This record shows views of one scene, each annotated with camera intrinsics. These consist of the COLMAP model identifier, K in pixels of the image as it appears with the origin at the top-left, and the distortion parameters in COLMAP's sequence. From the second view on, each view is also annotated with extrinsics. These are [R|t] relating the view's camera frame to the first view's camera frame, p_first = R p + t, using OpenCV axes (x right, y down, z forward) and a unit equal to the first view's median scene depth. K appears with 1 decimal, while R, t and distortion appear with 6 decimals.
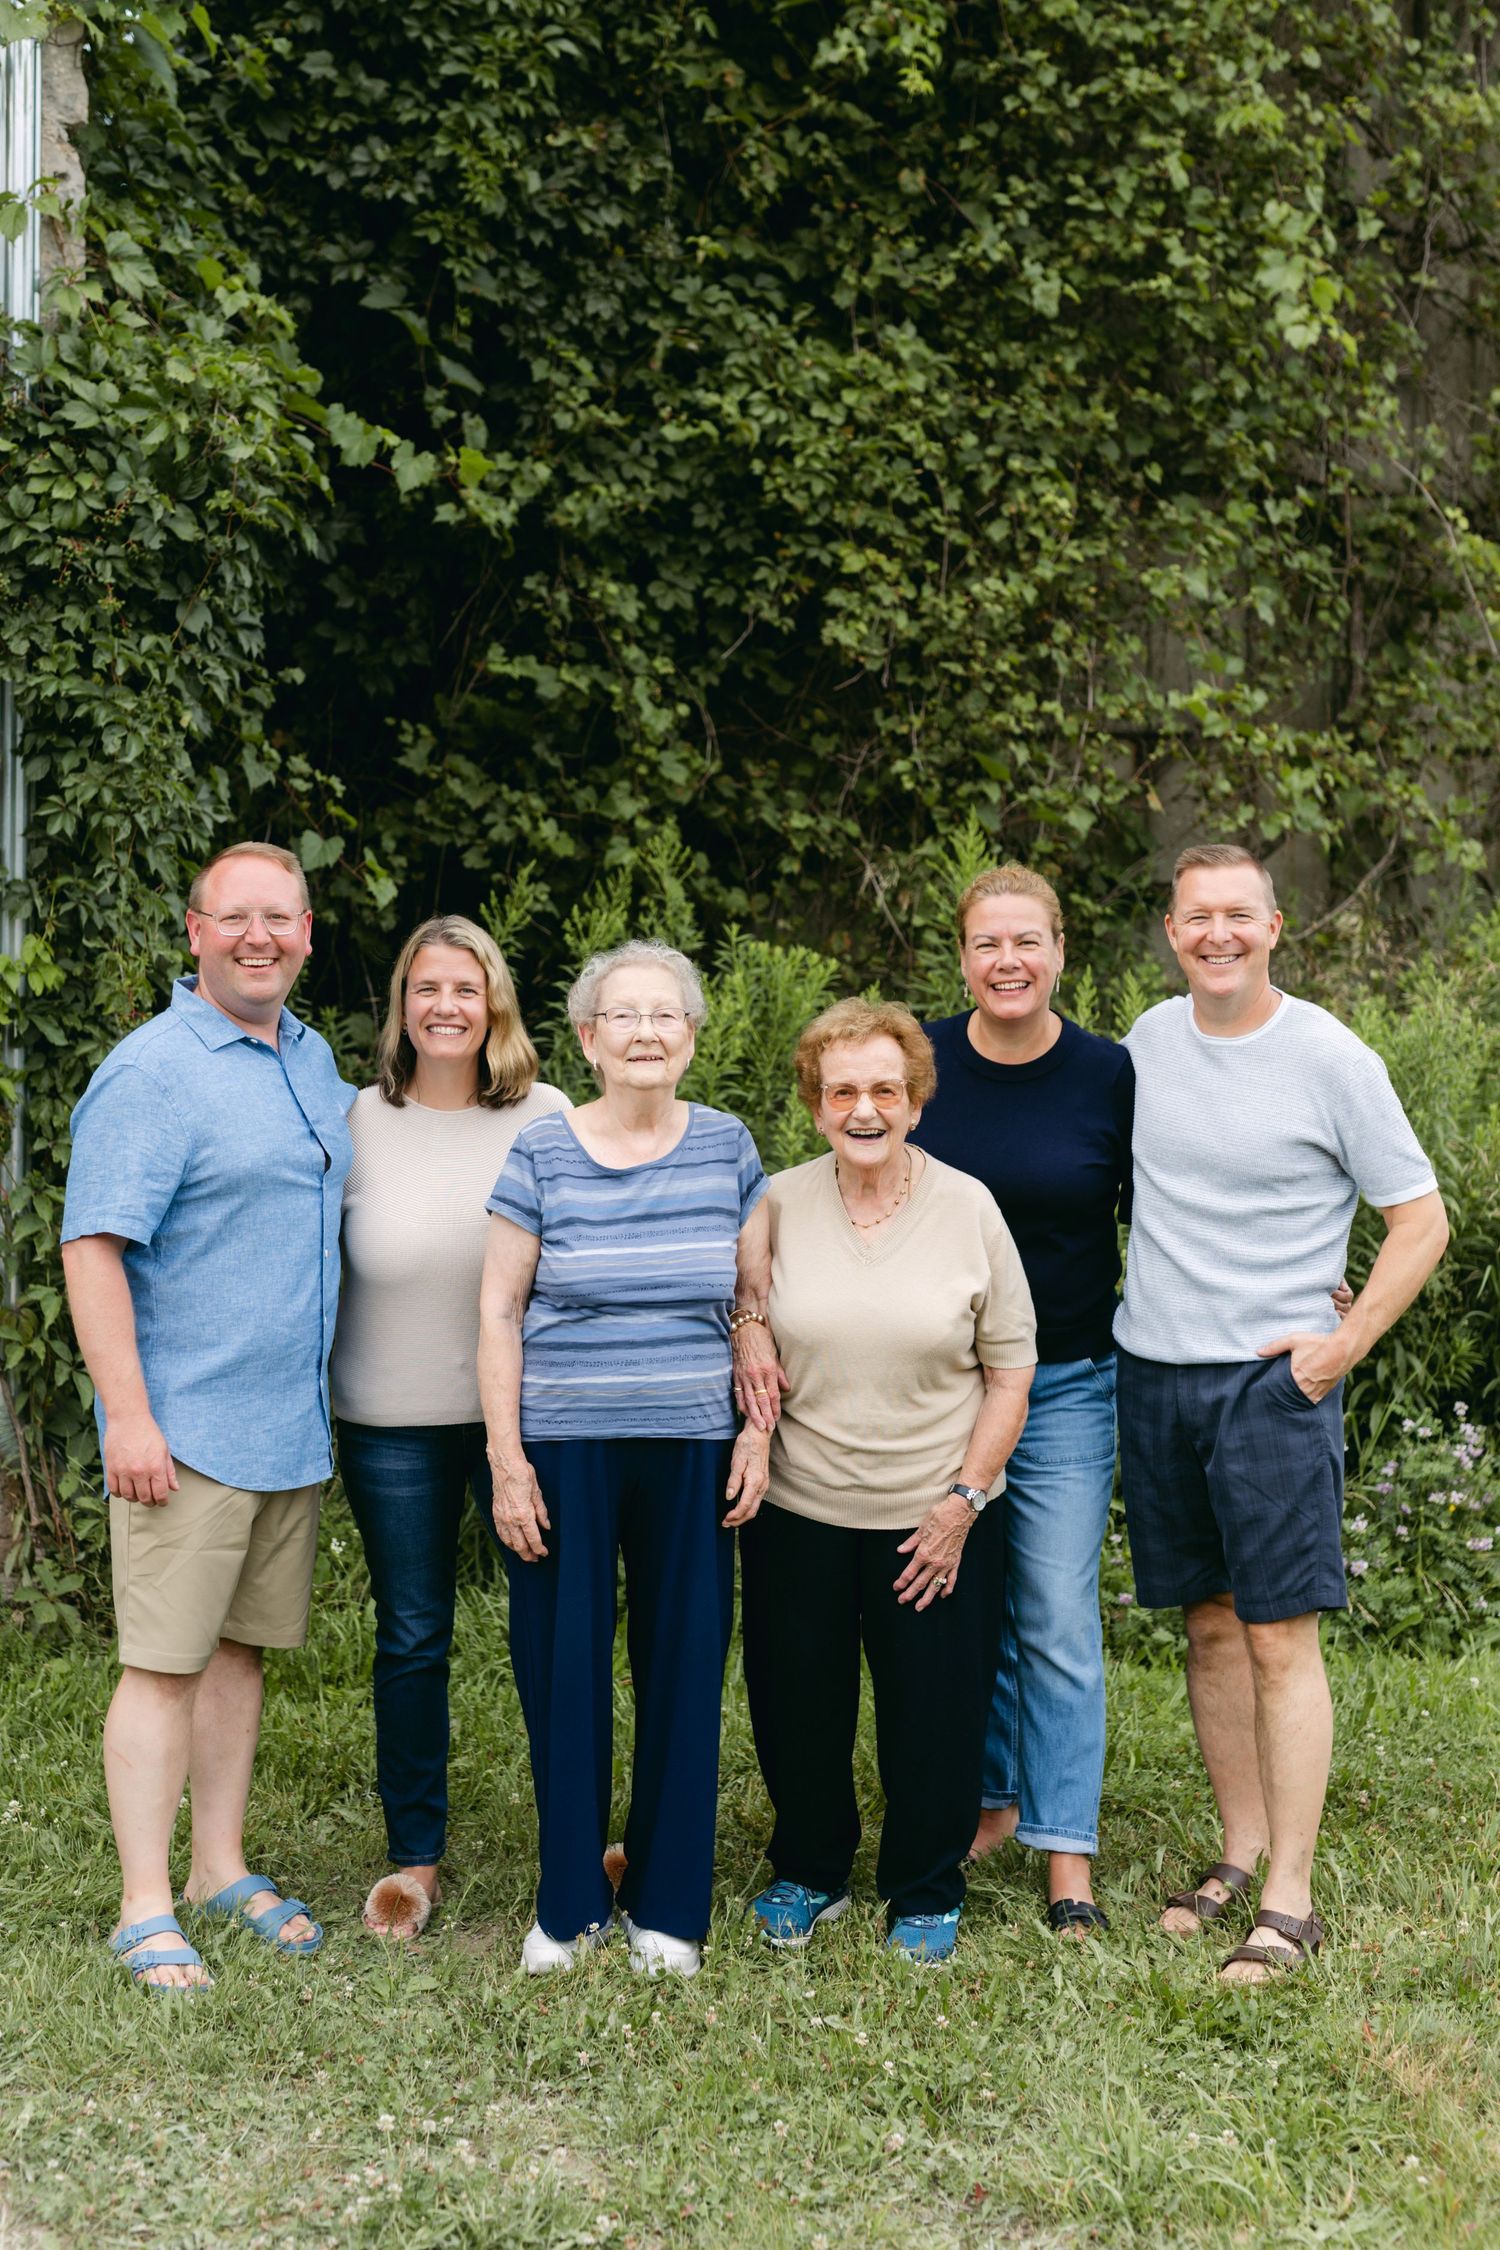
lens RADIAL K [[3304.9, 0, 713.1], [0, 3304.9, 1044.6], [0, 0, 1]] dist [-0.009682, 0.040126]
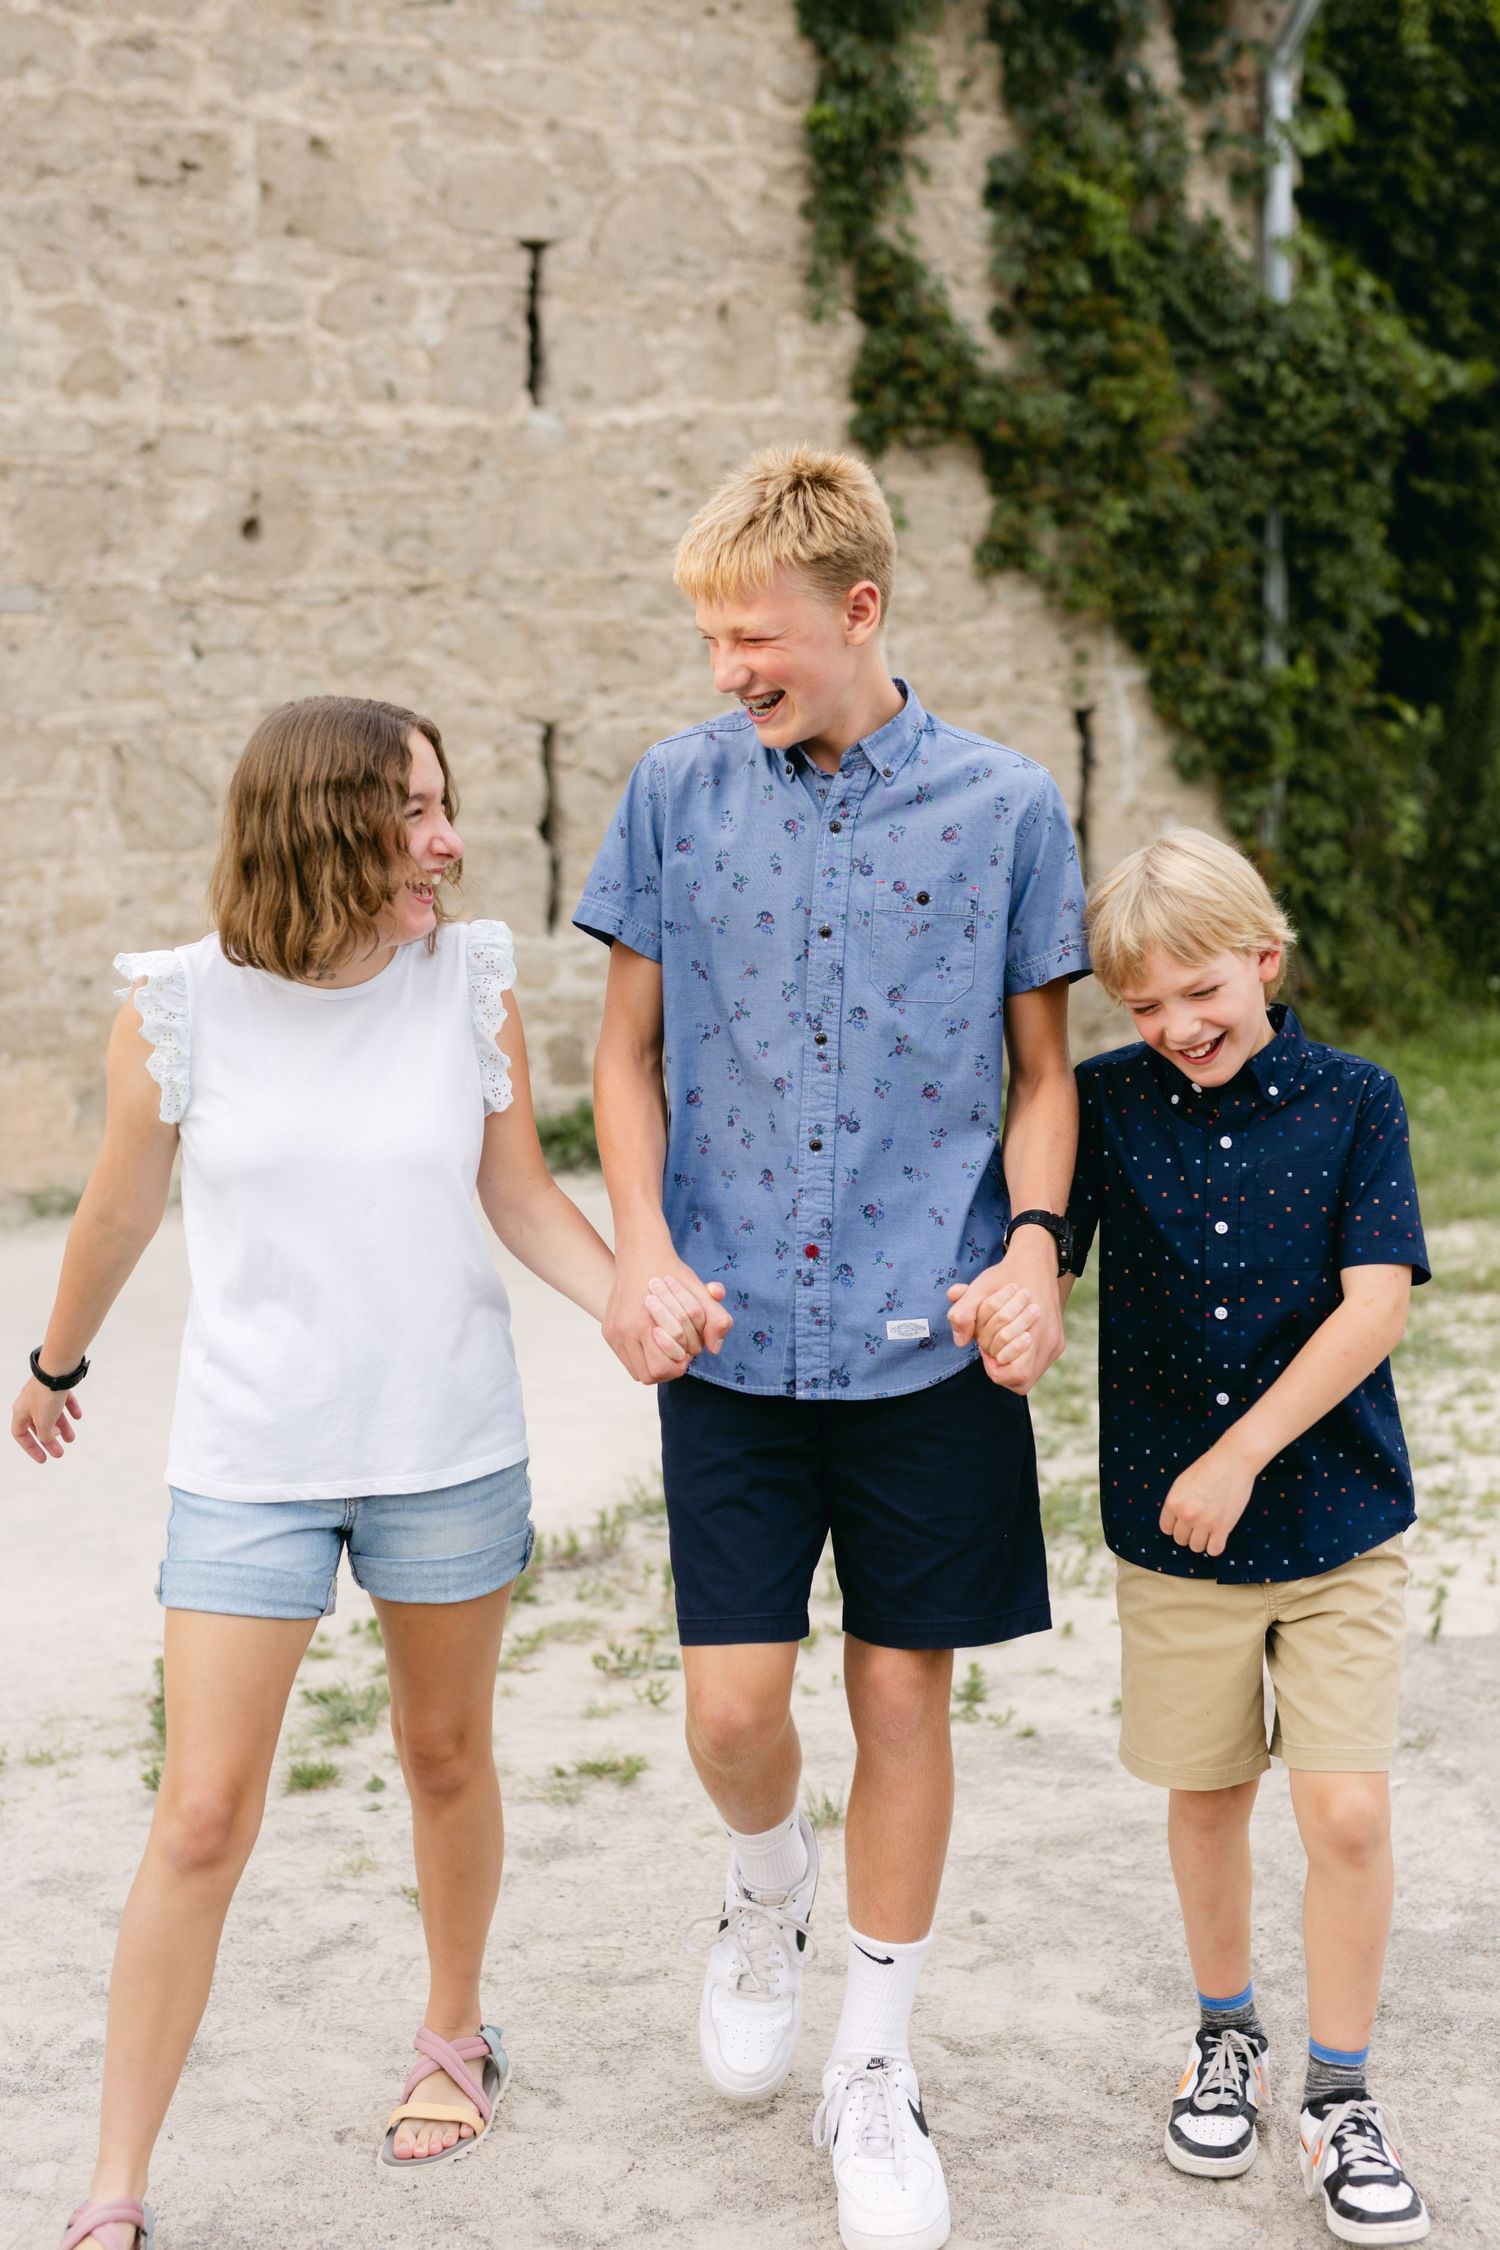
lens RADIAL K [[3124.3, 0, 754.8], [0, 3124.3, 1119.1], [0, 0, 1]] dist [0.005110, -0.058676]
pose [[0.999164, -0.038077, 0.014889, -0.426506], [0.036246, 0.993458, 0.108289, 0.018058], [-0.018915, -0.107659, 0.994008, -0.567198]]
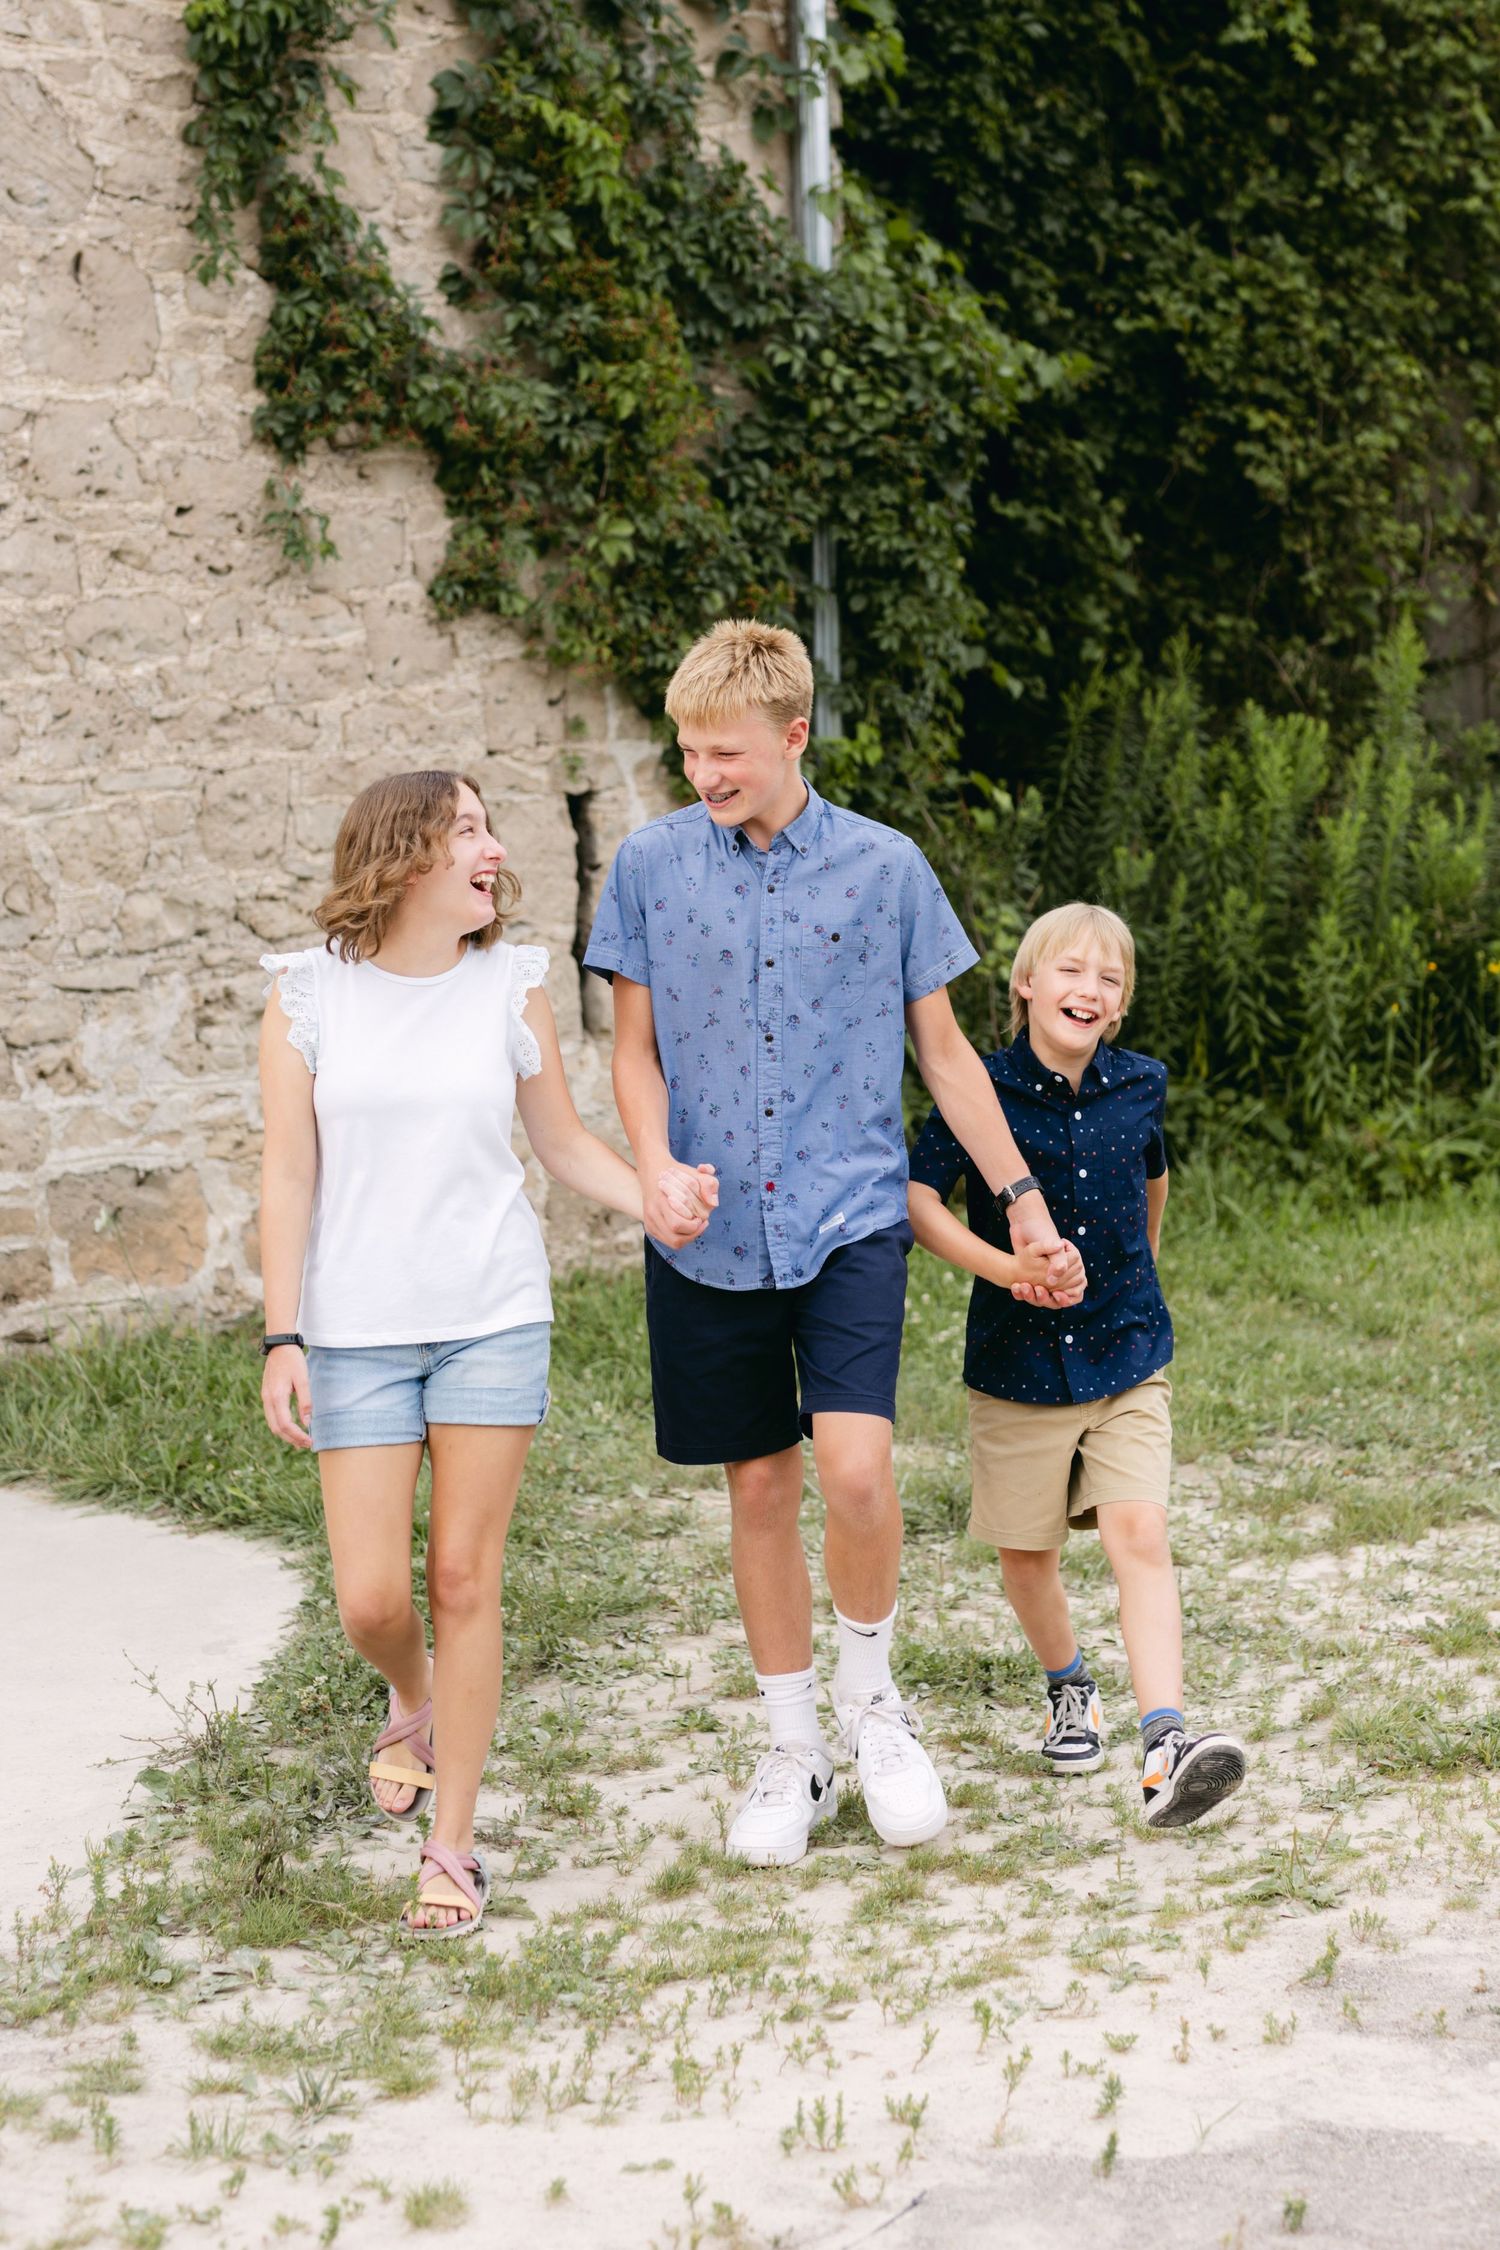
lens RADIAL K [[3826.8, 0, 876.0], [0, 3826.8, 946.9], [0, 0, 1]] dist [-0.006485, 0.006684]
pose [[0.980097, -0.052175, 0.191538, -0.405309], [0.048529, 0.998541, 0.023684, 0.018066], [-0.192495, -0.013917, 0.981199, -0.455040]]
